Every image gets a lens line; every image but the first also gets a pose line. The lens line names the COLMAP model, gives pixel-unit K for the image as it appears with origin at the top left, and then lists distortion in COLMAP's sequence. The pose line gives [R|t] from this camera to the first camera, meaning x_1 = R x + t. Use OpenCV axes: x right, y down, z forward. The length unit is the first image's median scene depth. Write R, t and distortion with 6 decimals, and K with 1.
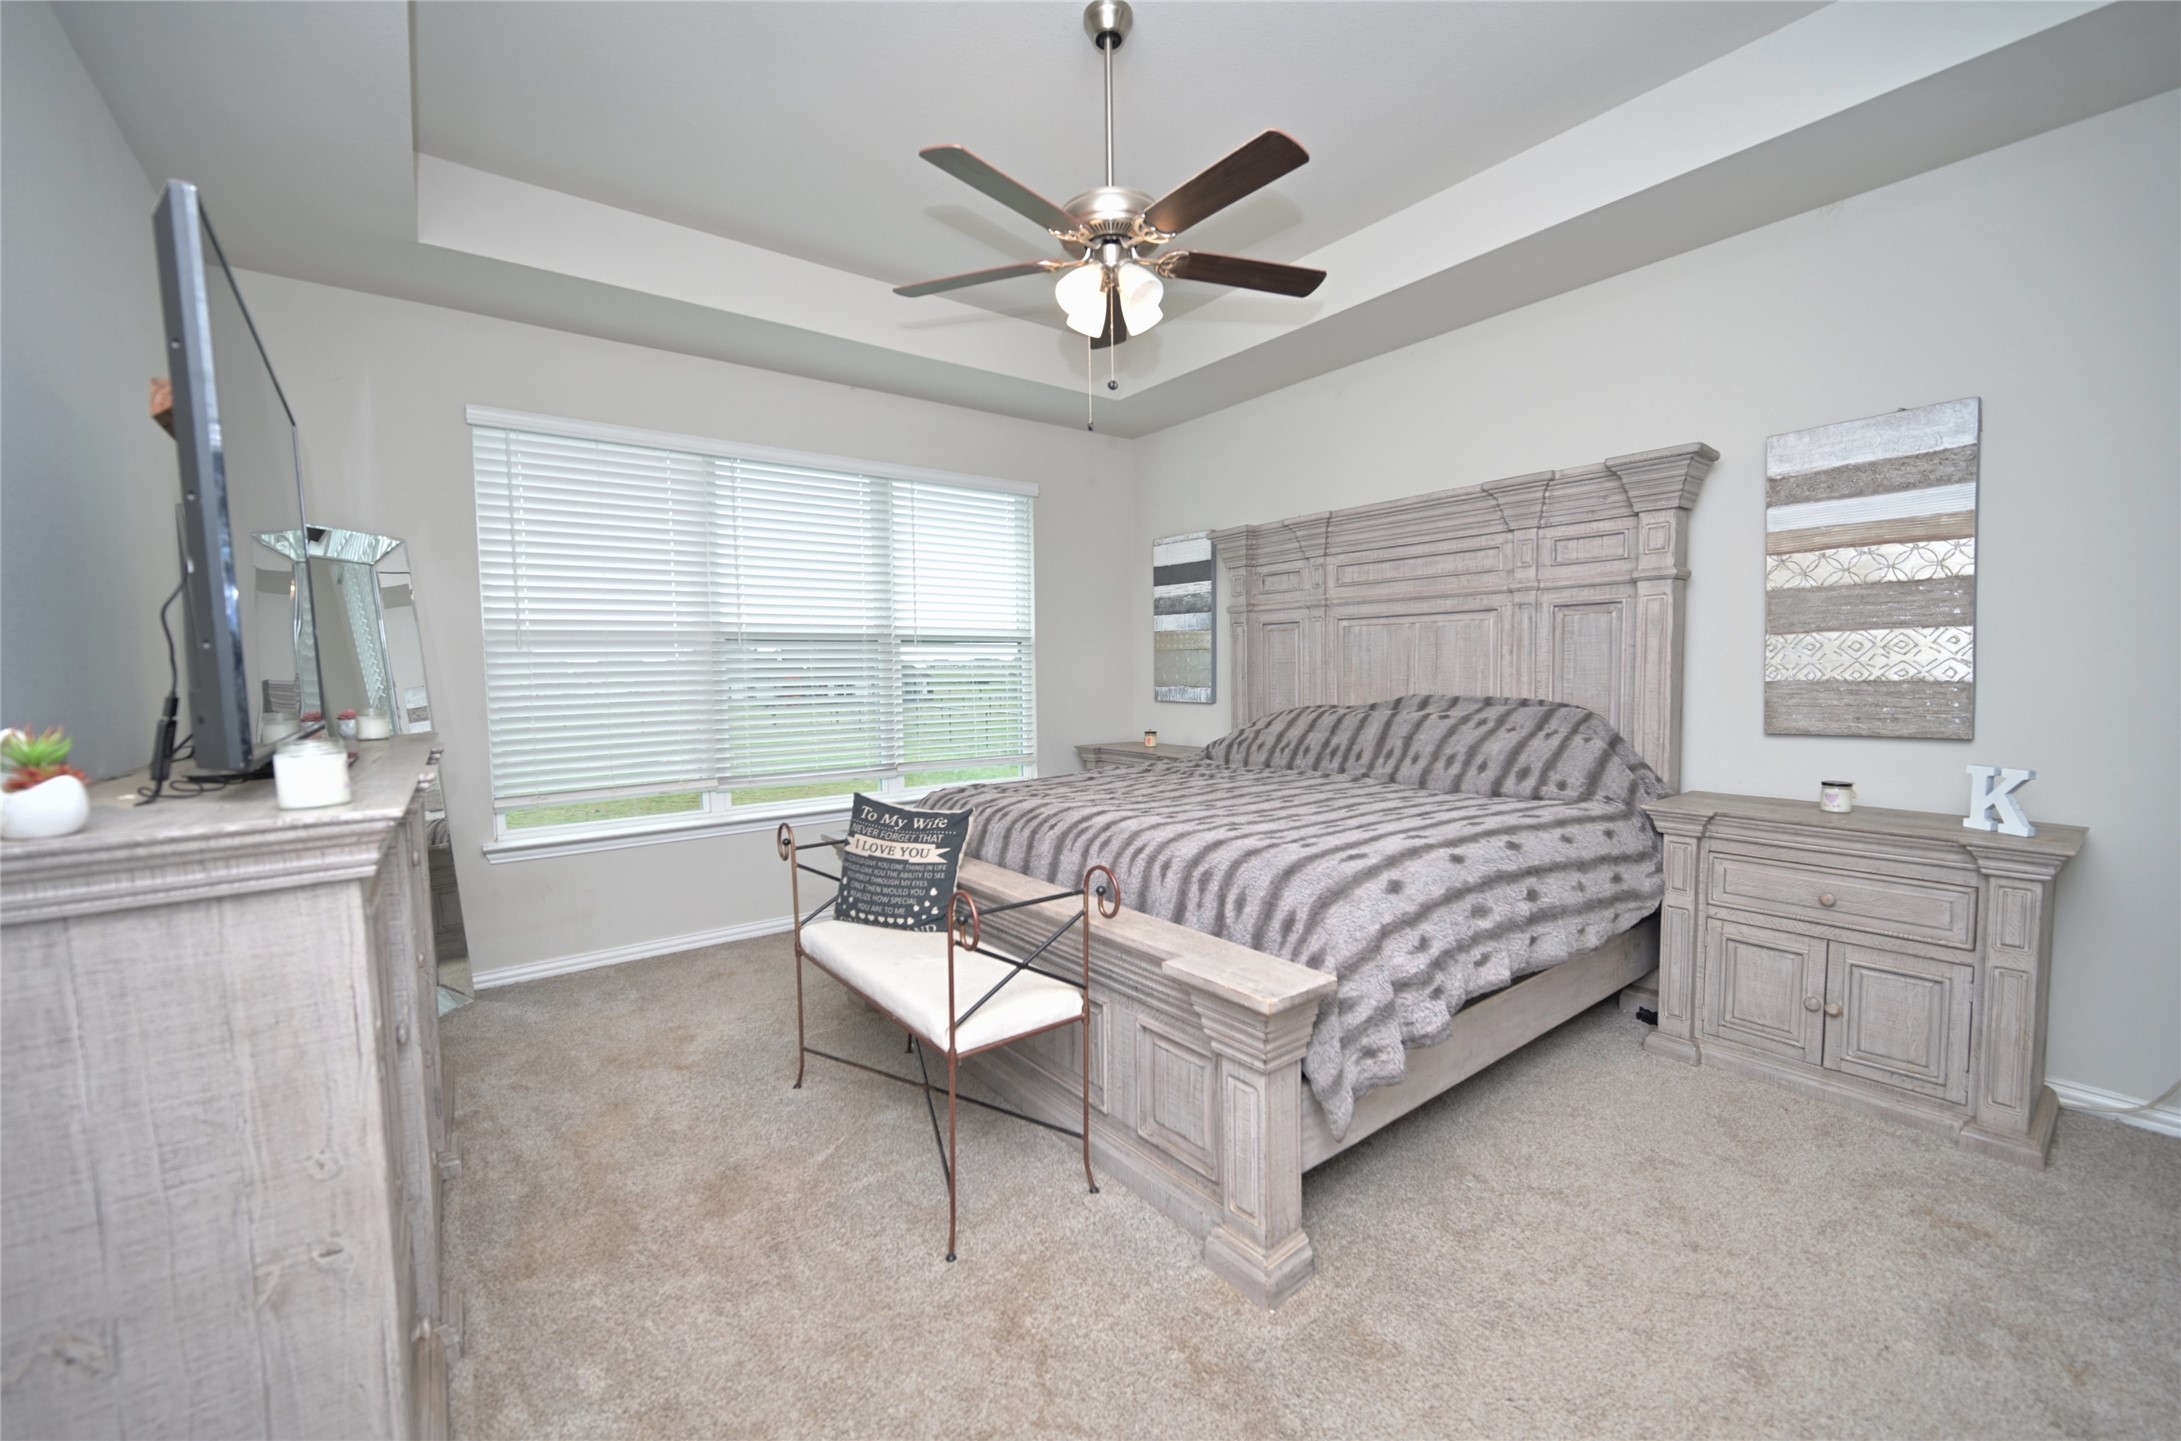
lens RADIAL K [[873.3, 0, 1097.9], [0, 873.3, 726.6], [0, 0, 1]] dist [0.001440, 0.000115]
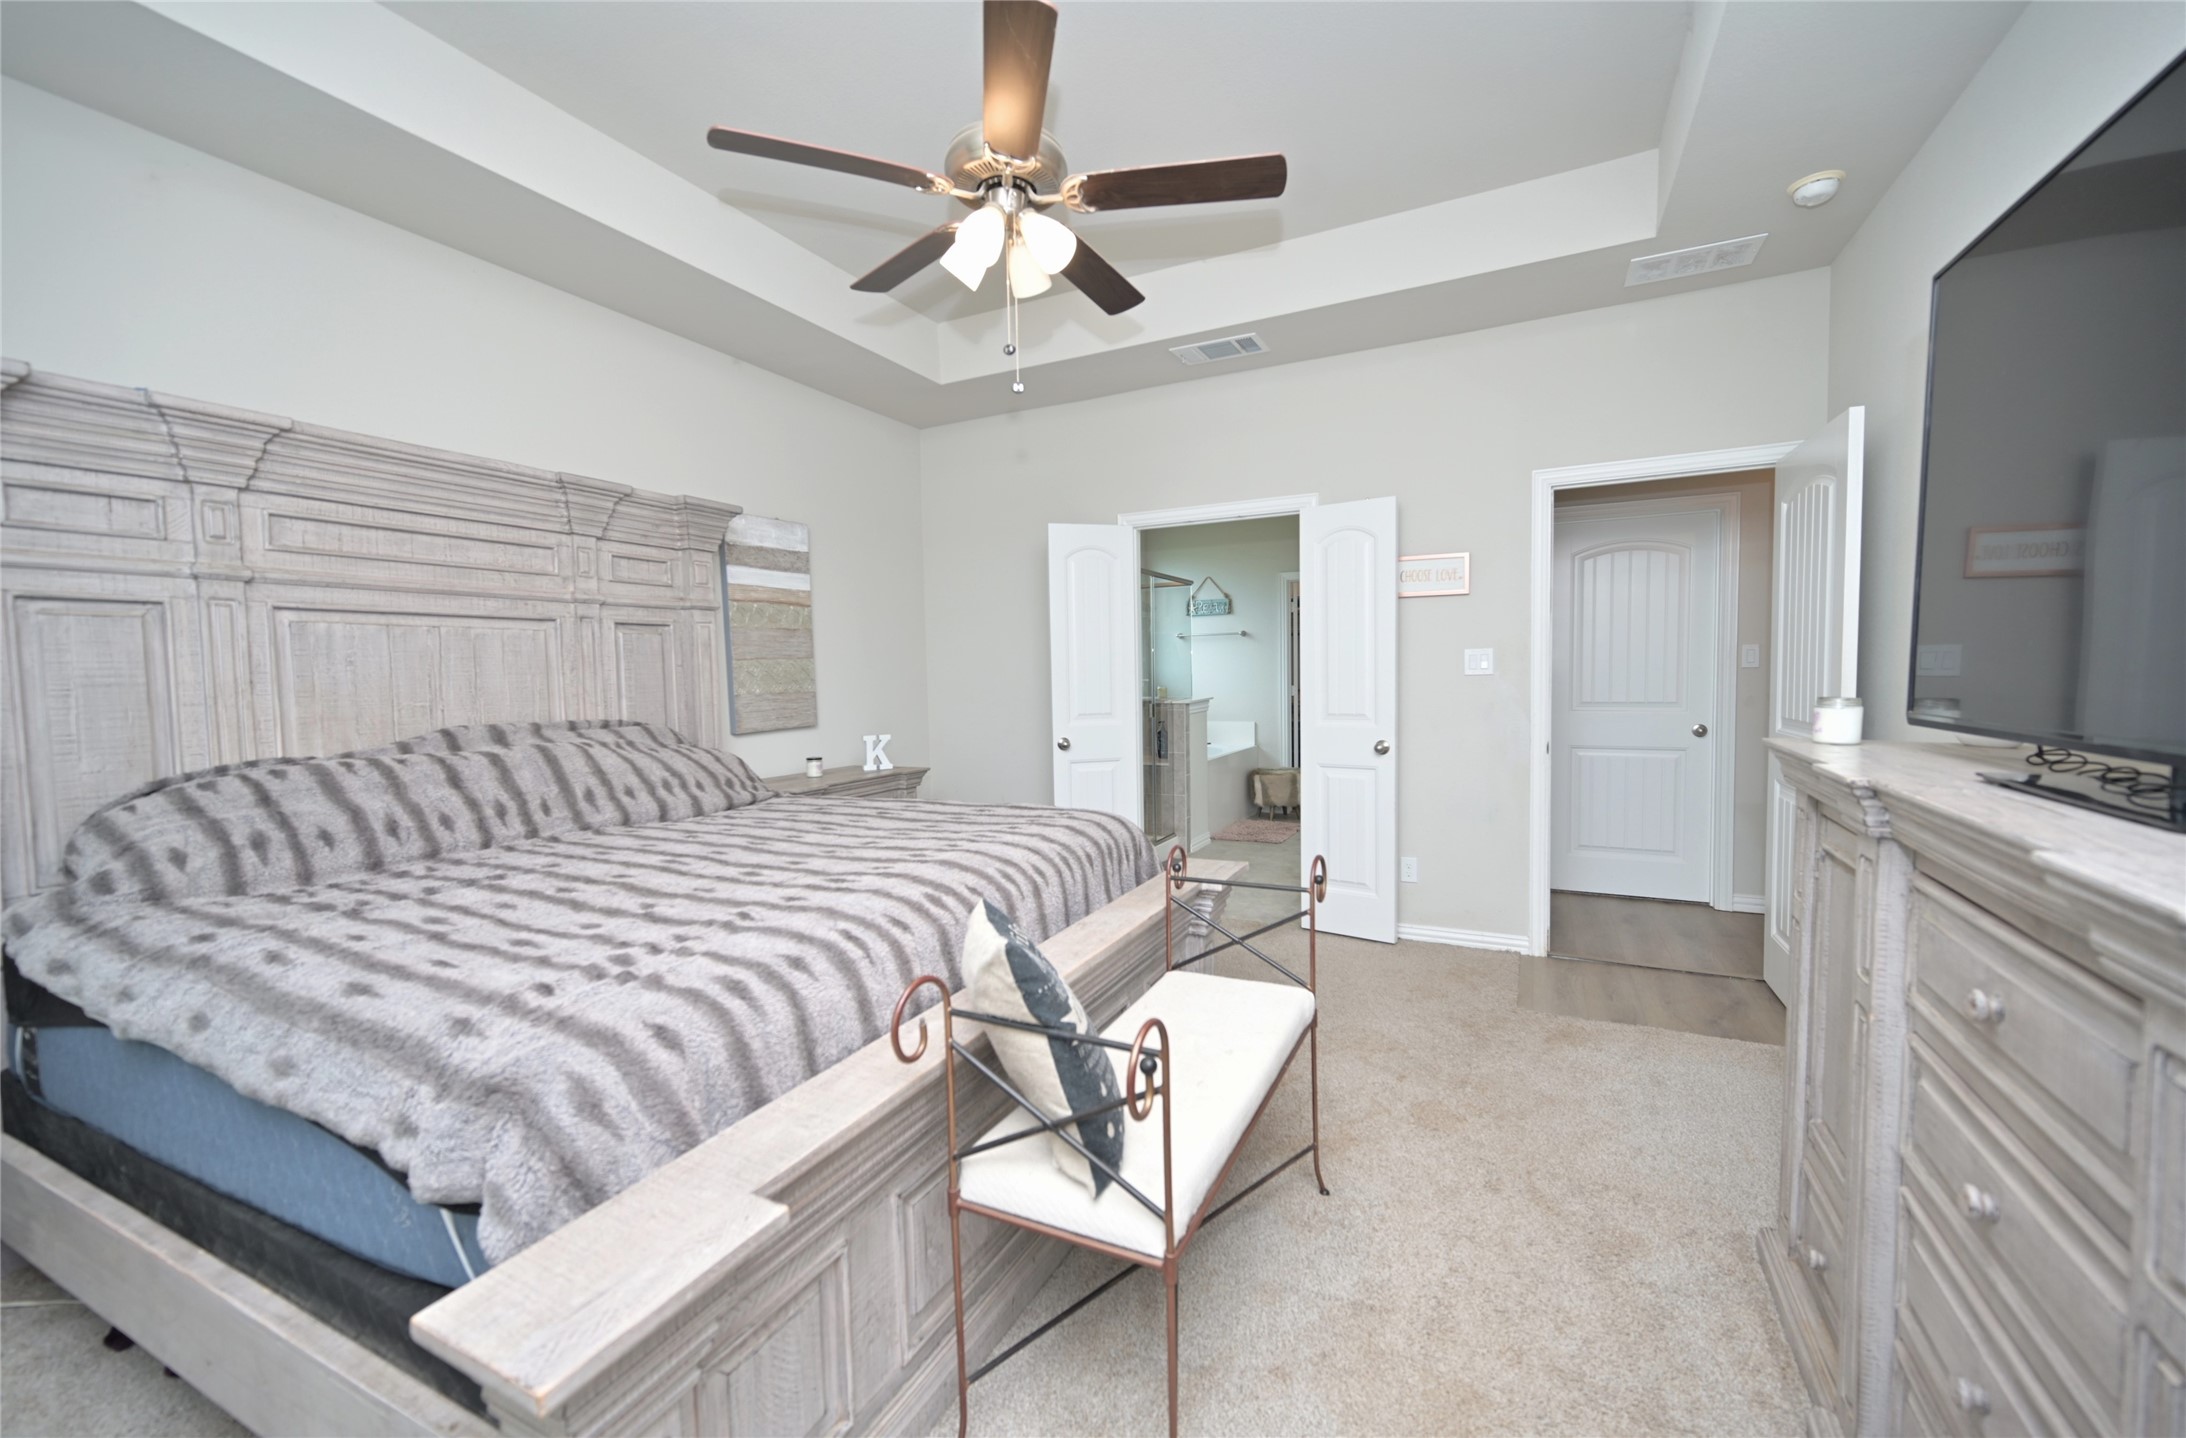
lens RADIAL K [[875.3, 0, 1099.9], [0, 875.3, 722.4], [0, 0, 1]] dist [0.001440, 0.000115]
pose [[-0.445173, -0.047223, 0.894198, -0.579678], [0.065401, 0.994227, 0.085065, -0.073954], [-0.893053, 0.096351, -0.439515, 0.934963]]
